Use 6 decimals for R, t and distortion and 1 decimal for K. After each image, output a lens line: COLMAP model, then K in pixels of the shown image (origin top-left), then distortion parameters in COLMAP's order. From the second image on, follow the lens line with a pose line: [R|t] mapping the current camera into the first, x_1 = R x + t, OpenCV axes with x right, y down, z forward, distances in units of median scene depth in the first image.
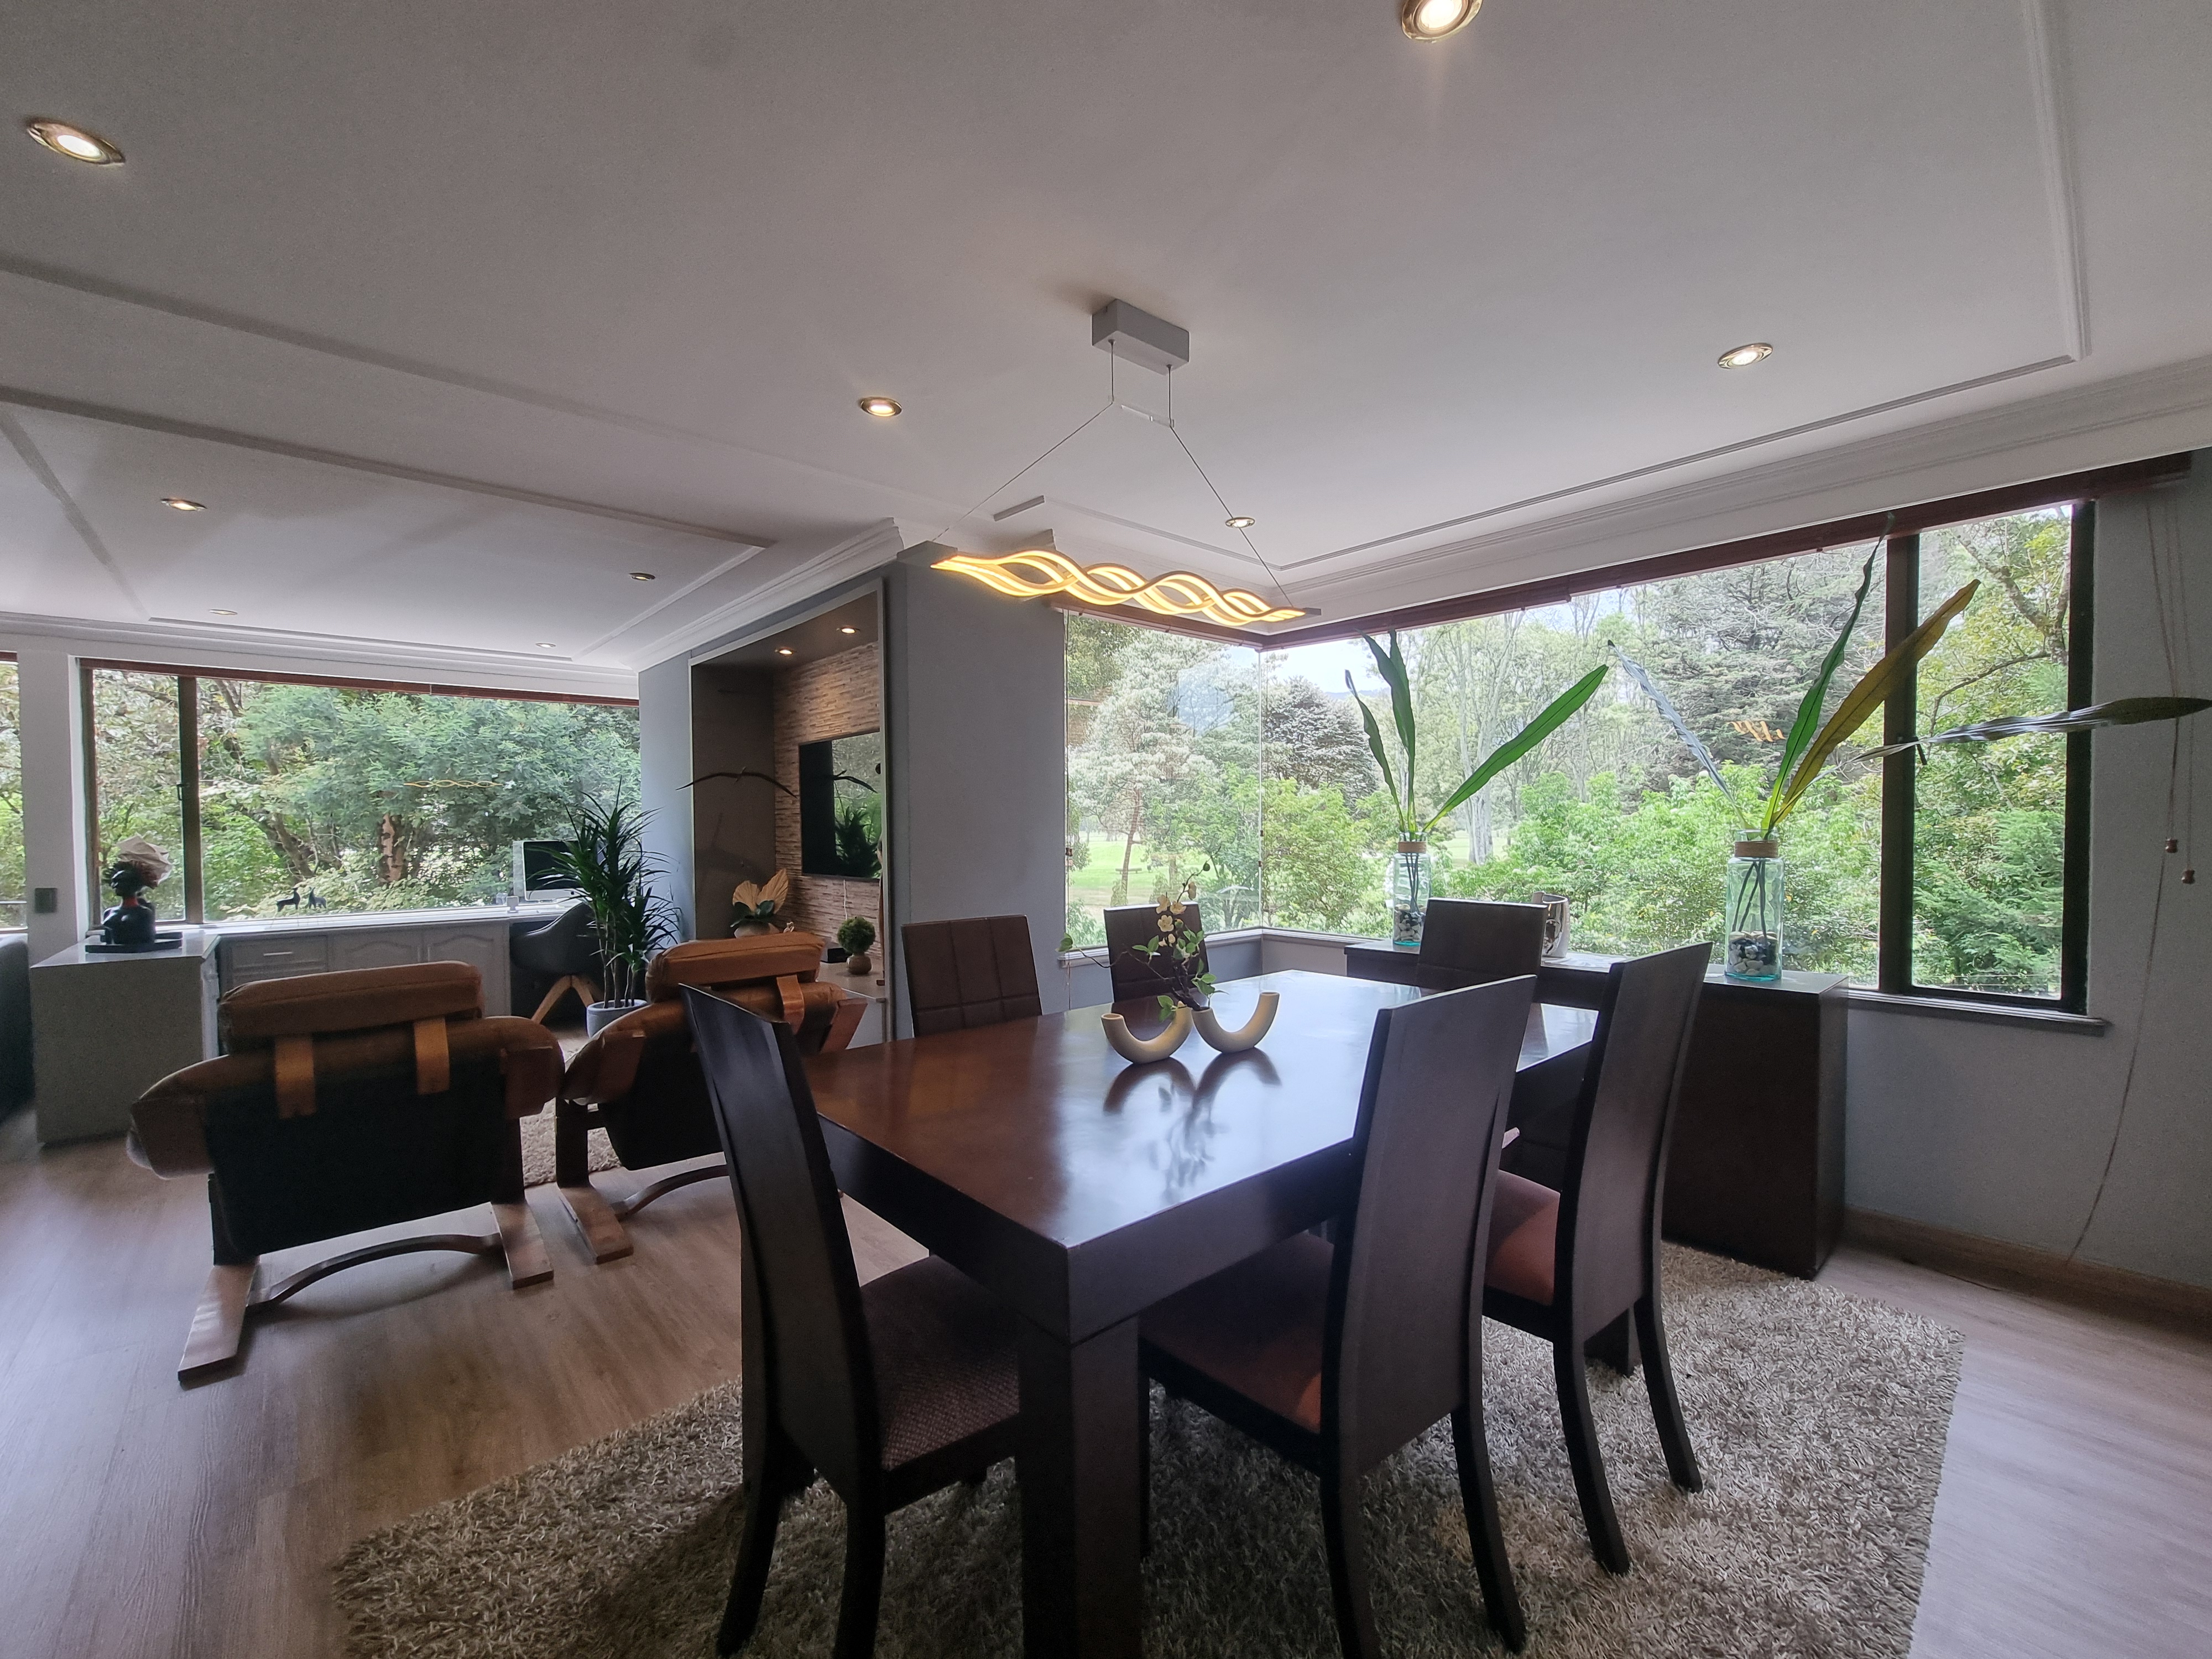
lens RADIAL K [[915.5, 0, 1105.5], [0, 915.5, 834.9], [0, 0, 1]] dist [-0.003609, 0.001097]
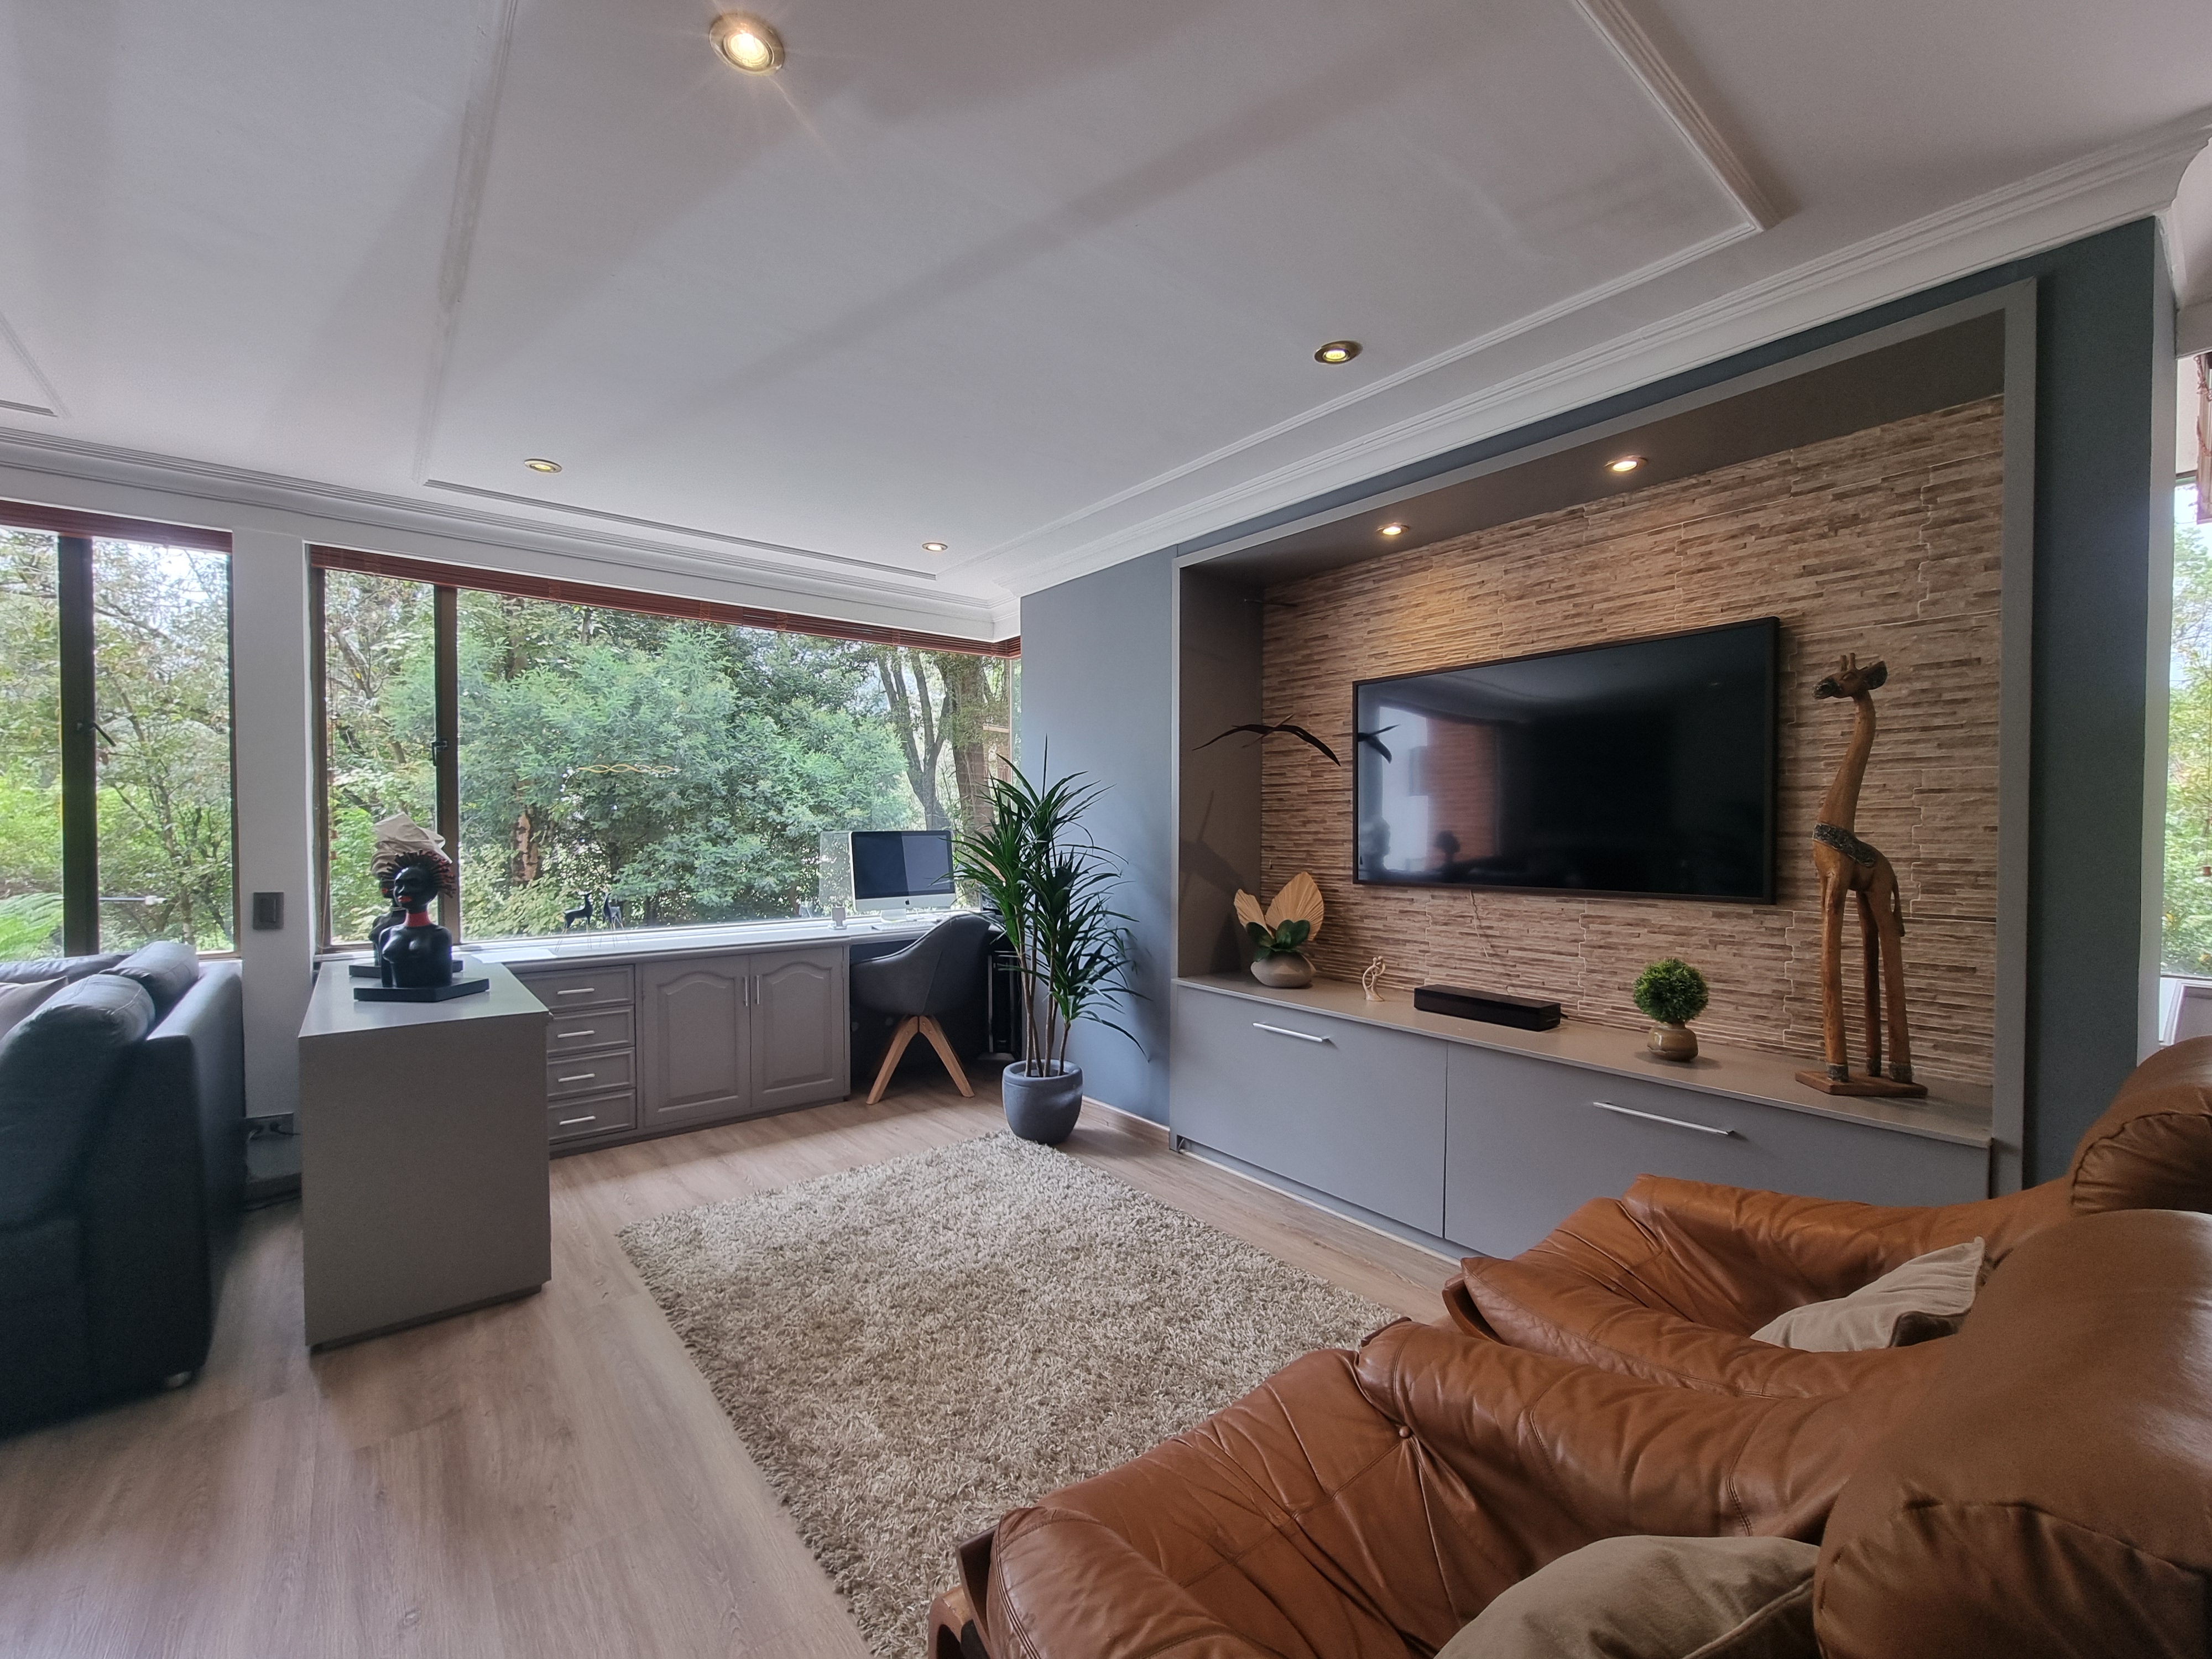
lens RADIAL K [[915.5, 0, 1102.5], [0, 915.5, 835.0], [0, 0, 1]] dist [-0.003609, 0.001097]
pose [[0.999104, 0.007155, -0.041718, -0.452438], [-0.007313, 0.999967, -0.003631, 0.012560], [0.041691, 0.003932, 0.999123, 0.312965]]
